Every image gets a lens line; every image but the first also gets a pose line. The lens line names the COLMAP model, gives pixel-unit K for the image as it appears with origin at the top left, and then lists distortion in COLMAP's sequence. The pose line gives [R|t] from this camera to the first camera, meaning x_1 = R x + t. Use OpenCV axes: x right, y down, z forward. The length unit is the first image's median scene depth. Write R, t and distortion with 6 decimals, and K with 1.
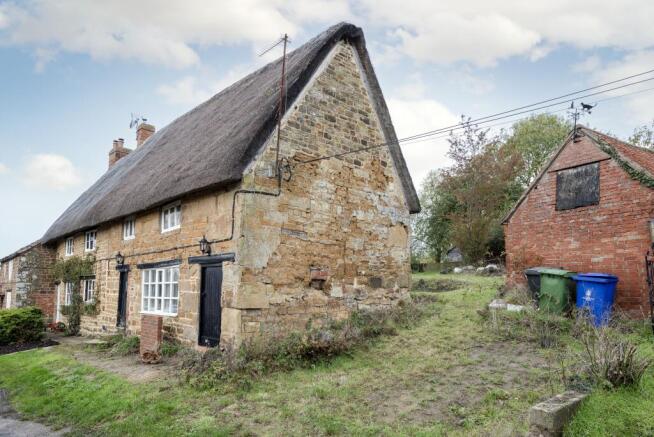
lens RADIAL K [[455.3, 0, 327.3], [0, 455.3, 240.3], [0, 0, 1]] dist [-0.002013, -0.000528]
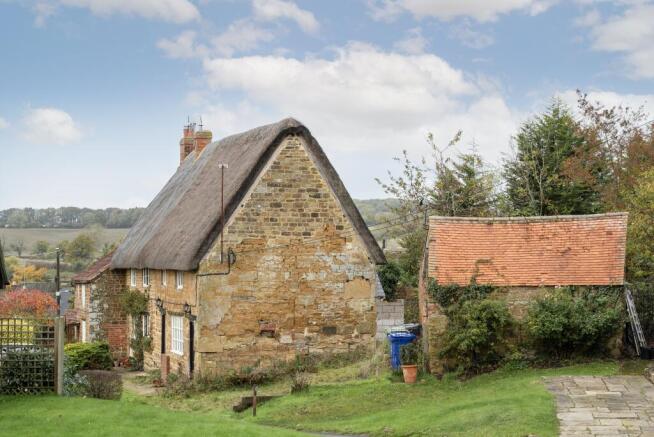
lens RADIAL K [[1262.1, 0, 327.0], [0, 1262.1, 218.5], [0, 0, 1]] dist [0.029320, 0.046933]
pose [[0.908745, -0.026656, -0.416500, 1.583953], [0.054631, 0.996969, 0.055392, -0.409881], [0.413761, -0.073092, 0.907447, -2.126775]]
